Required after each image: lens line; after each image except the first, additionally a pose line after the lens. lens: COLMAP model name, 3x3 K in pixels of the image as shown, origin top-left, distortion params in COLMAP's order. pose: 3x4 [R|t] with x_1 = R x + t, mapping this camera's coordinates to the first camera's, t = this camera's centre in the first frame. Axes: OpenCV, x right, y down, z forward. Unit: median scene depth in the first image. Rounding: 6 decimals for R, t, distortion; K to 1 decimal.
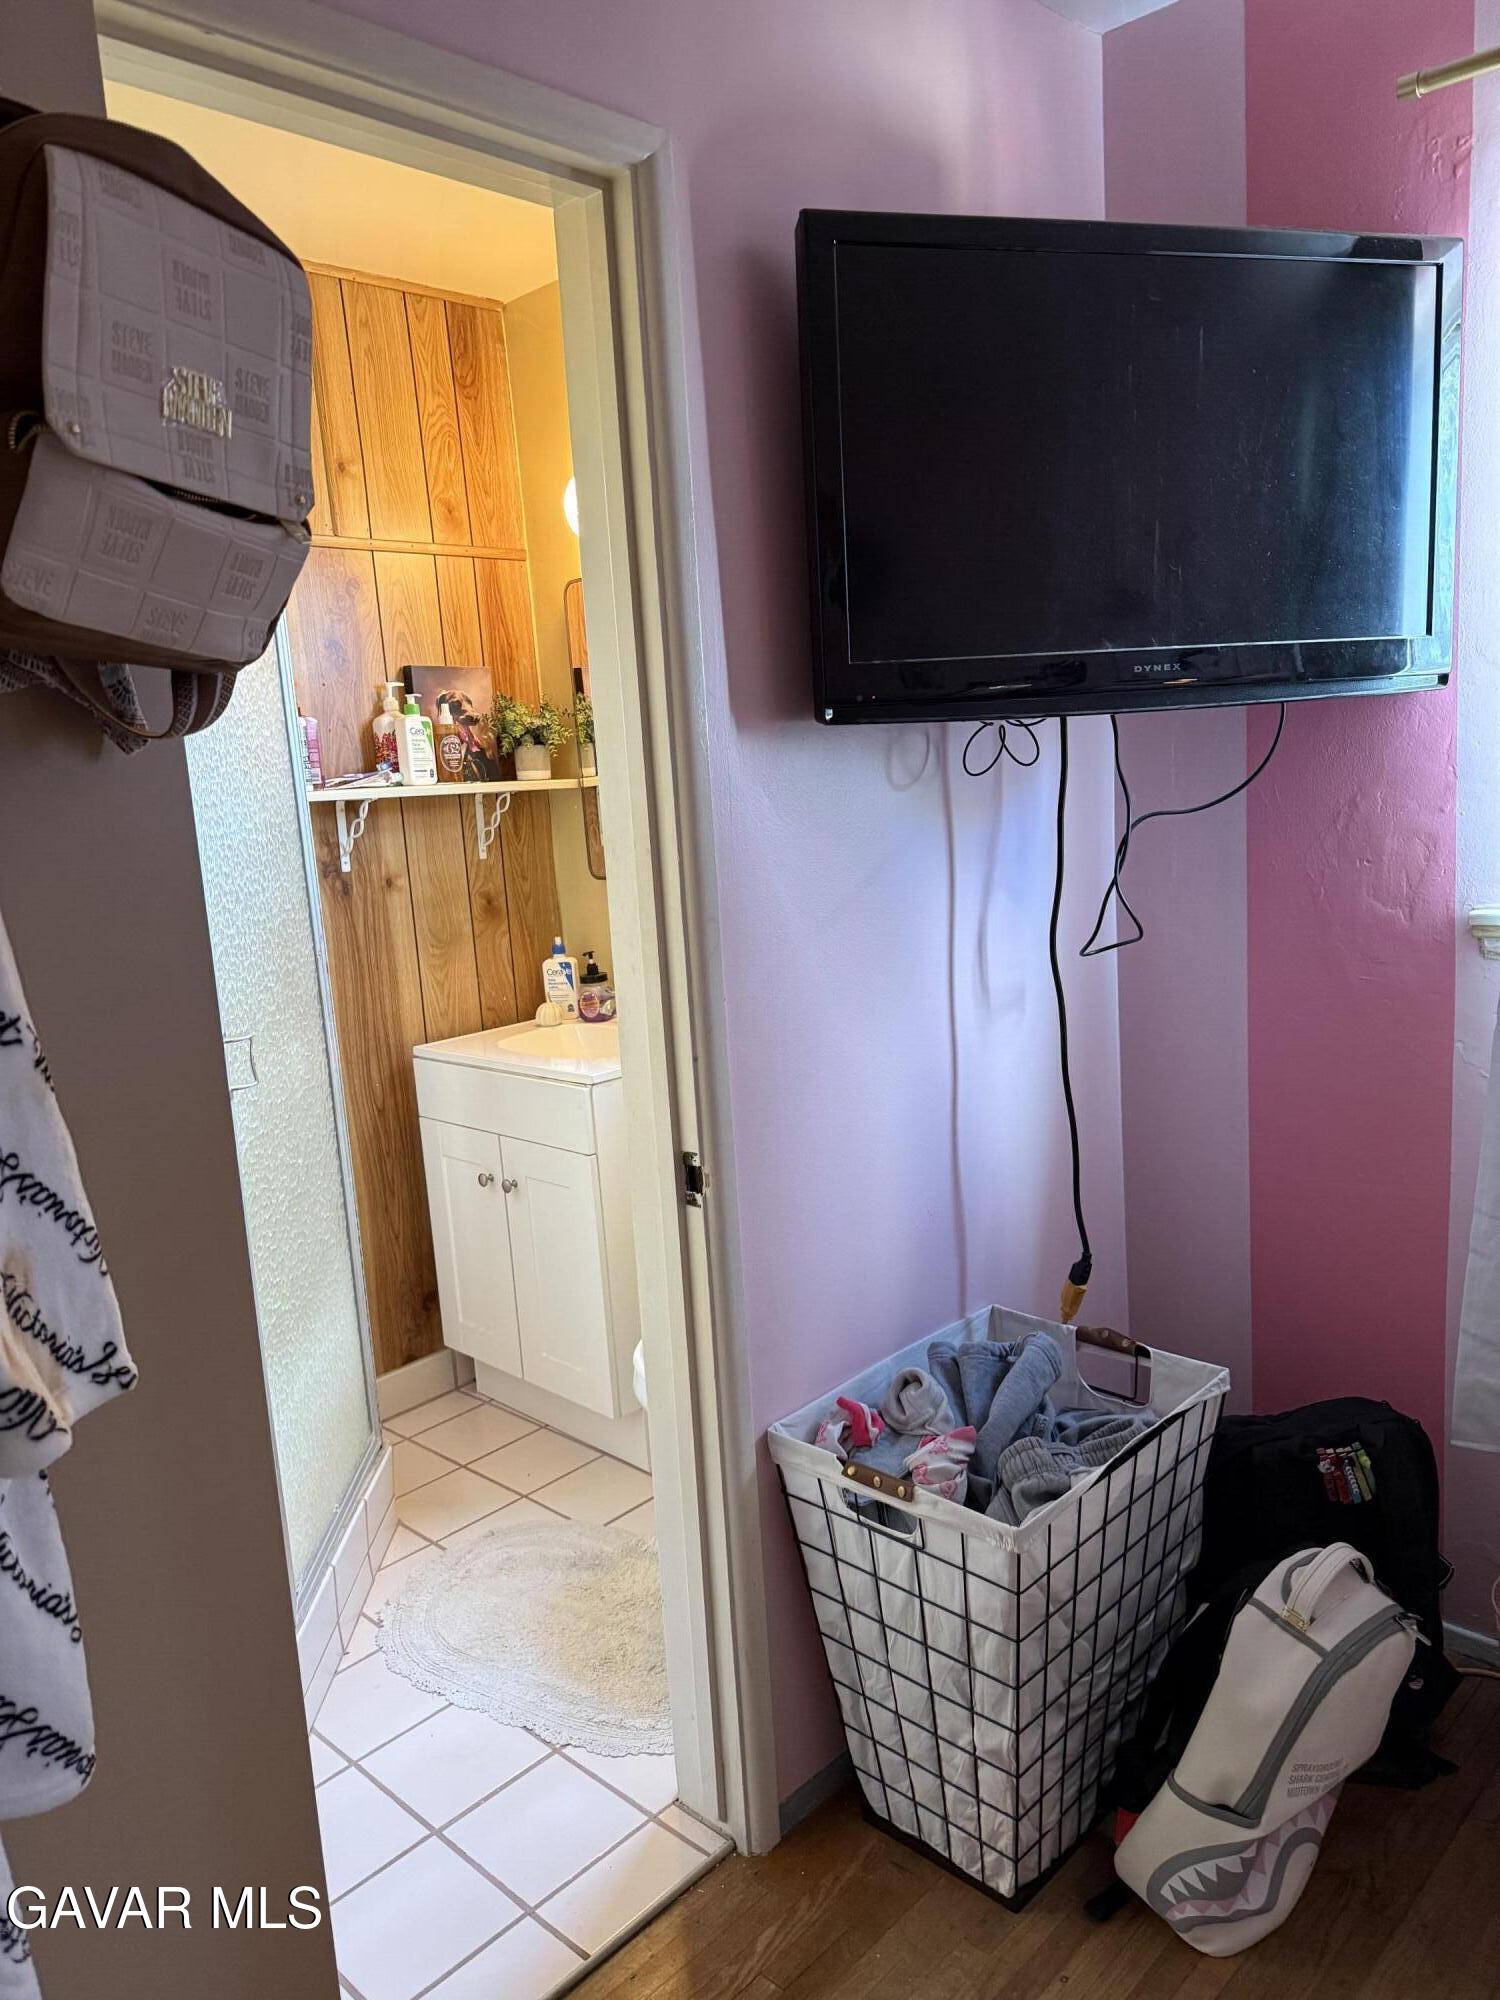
lens RADIAL K [[1400.5, 0, 754.7], [0, 1400.5, 1007.0], [0, 0, 1]] dist [0.158857, -0.287928]
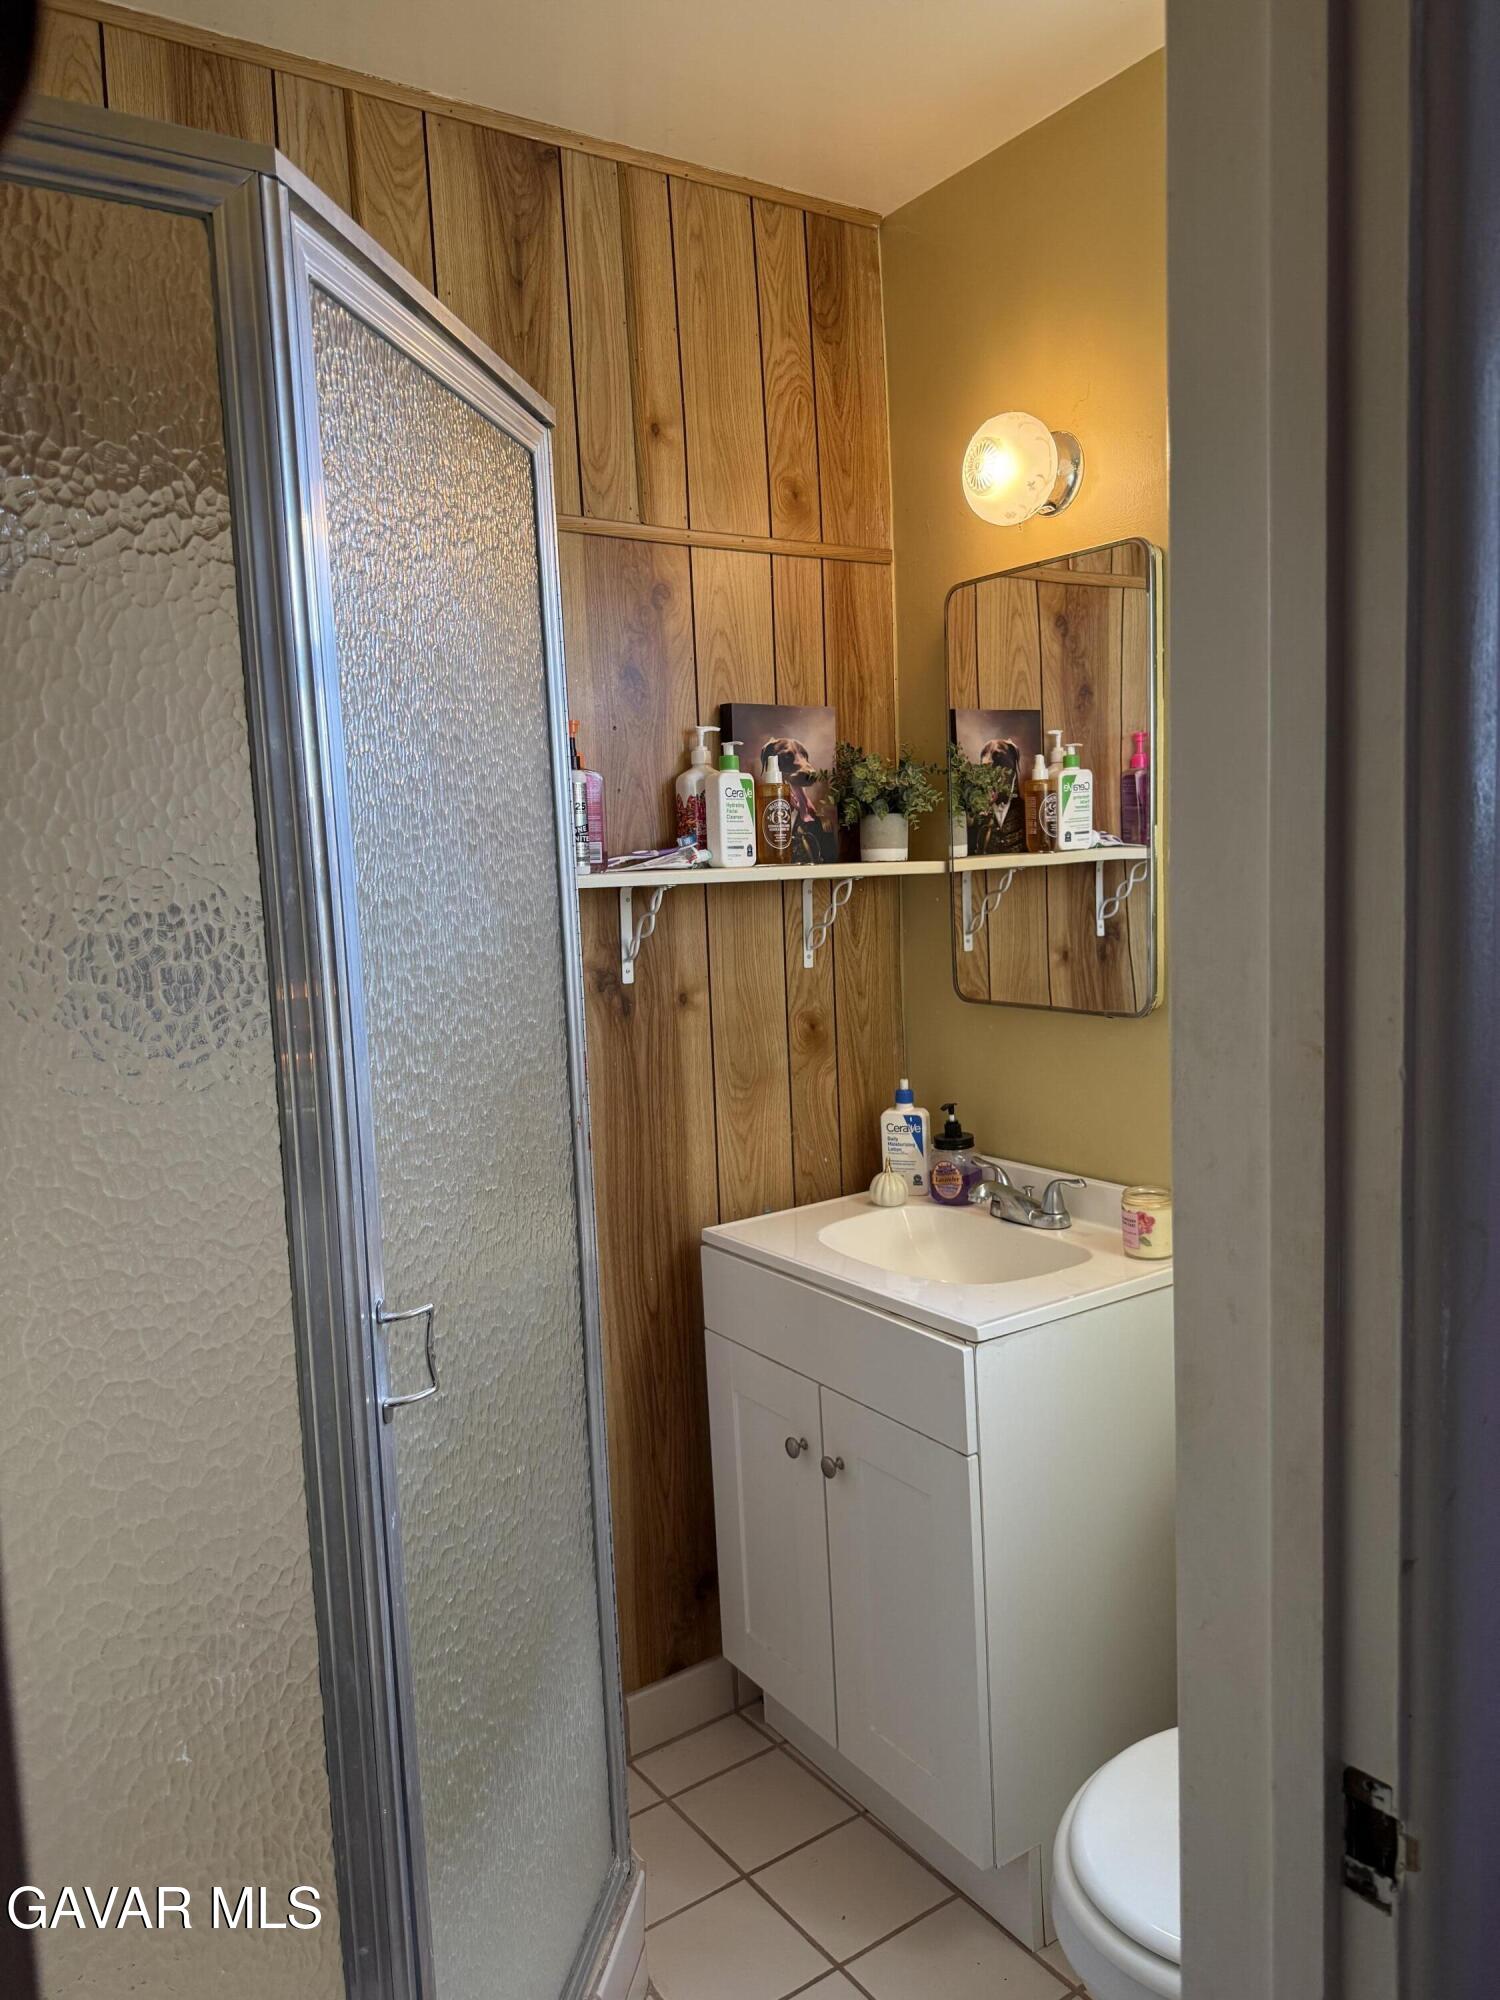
lens RADIAL K [[1415.0, 0, 742.0], [0, 1415.0, 999.5], [0, 0, 1]] dist [0.118842, -0.000778]
pose [[0.978518, 0.041196, -0.202002, -0.081555], [-0.053308, 0.997069, -0.054888, -0.048917], [0.199148, 0.064477, 0.977846, 0.293599]]
